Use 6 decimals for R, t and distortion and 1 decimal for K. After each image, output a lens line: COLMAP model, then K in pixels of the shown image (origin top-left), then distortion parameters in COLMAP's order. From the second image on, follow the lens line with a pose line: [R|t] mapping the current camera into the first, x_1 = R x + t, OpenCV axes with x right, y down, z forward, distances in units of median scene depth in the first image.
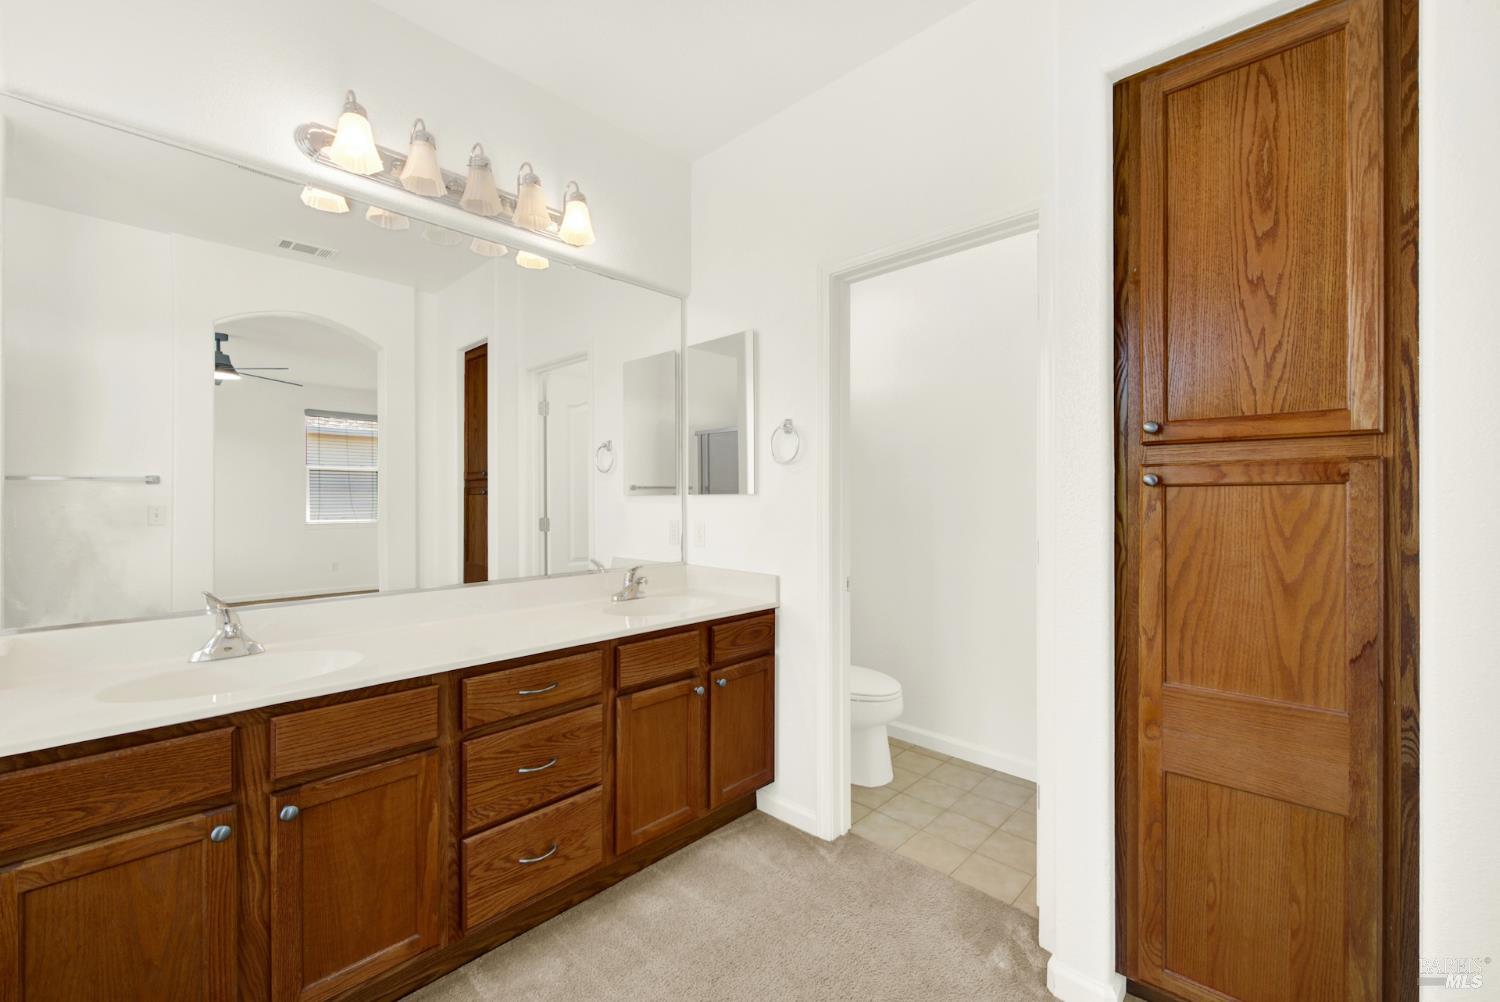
lens RADIAL K [[612.7, 0, 748.6], [0, 612.7, 502.3], [0, 0, 1]] dist [-0.000597, -0.000953]
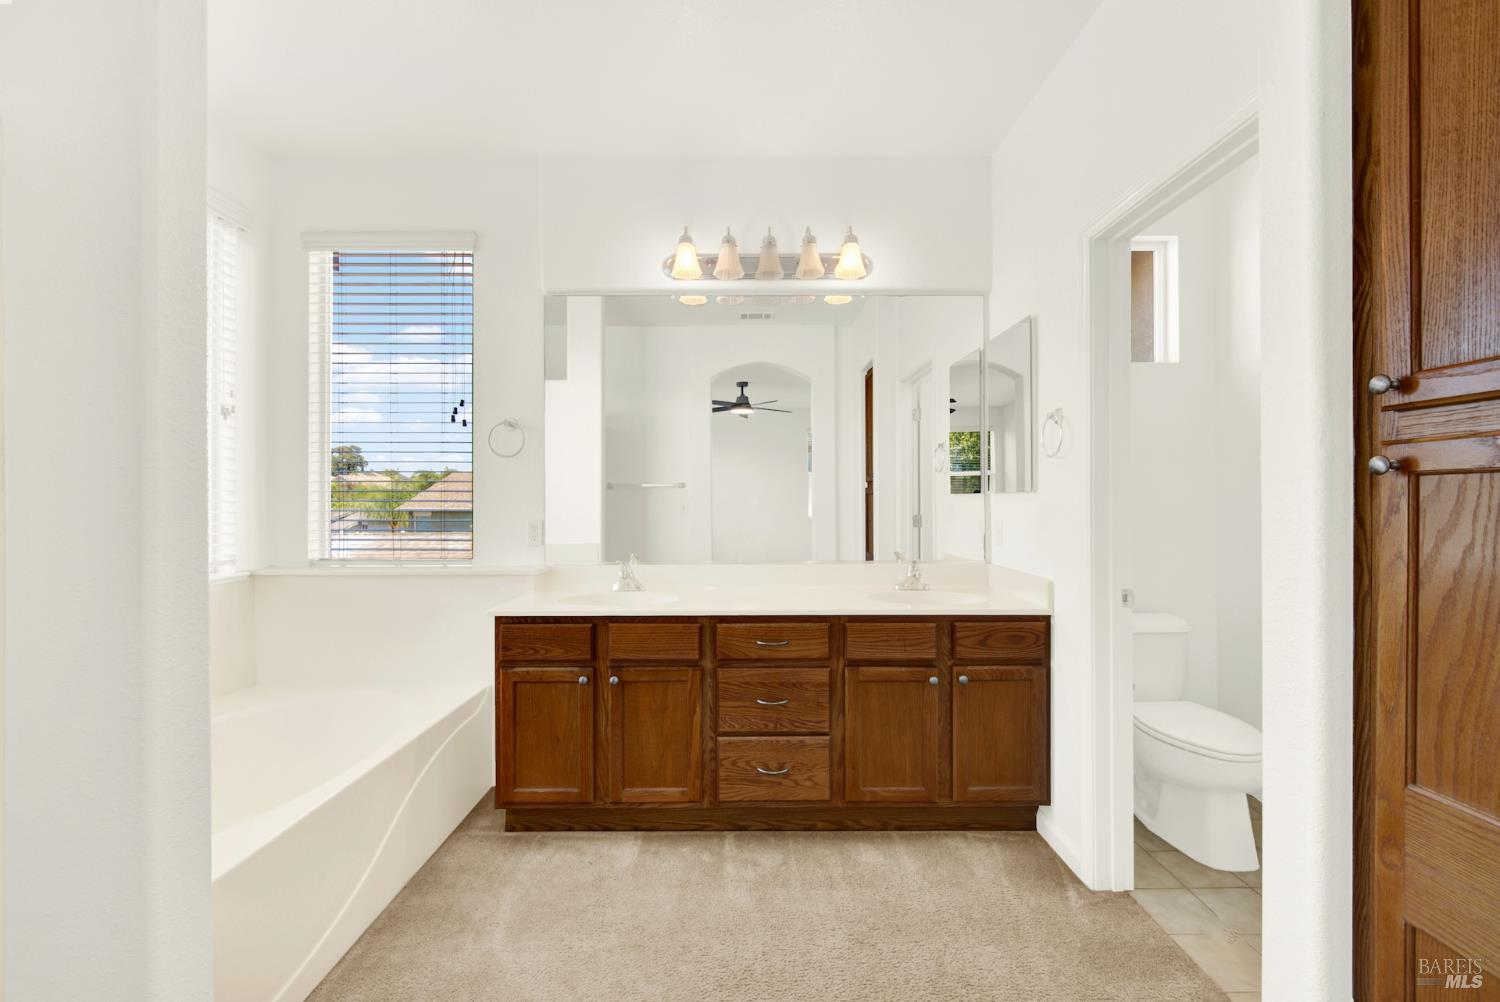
lens RADIAL K [[612.7, 0, 748.6], [0, 612.7, 502.3], [0, 0, 1]] dist [-0.000597, -0.000953]
pose [[0.696275, 0.004425, -0.717761, 0.551354], [-0.003658, 0.999990, 0.002616, 0.002810], [0.717766, 0.000804, 0.696284, 0.056999]]
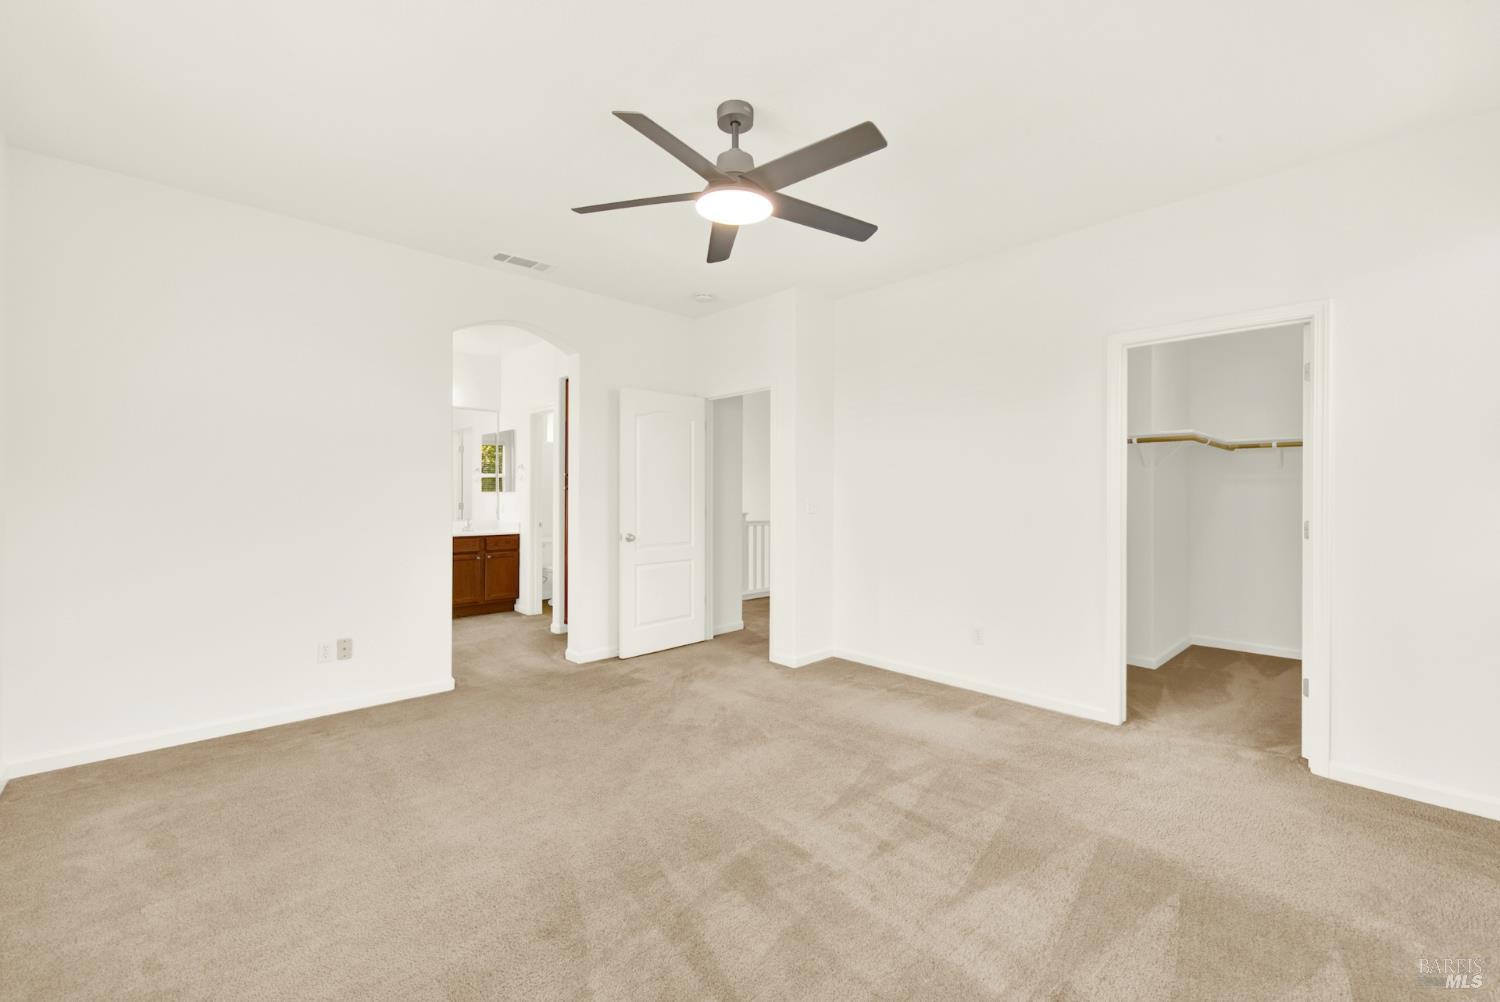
lens RADIAL K [[612.7, 0, 748.6], [0, 612.7, 502.3], [0, 0, 1]] dist [-0.000597, -0.000953]
pose [[0.998907, 0.006685, -0.046266, 1.684928], [-0.006250, 0.999935, 0.009542, -0.000749], [0.046327, -0.009243, 0.998884, -2.357155]]
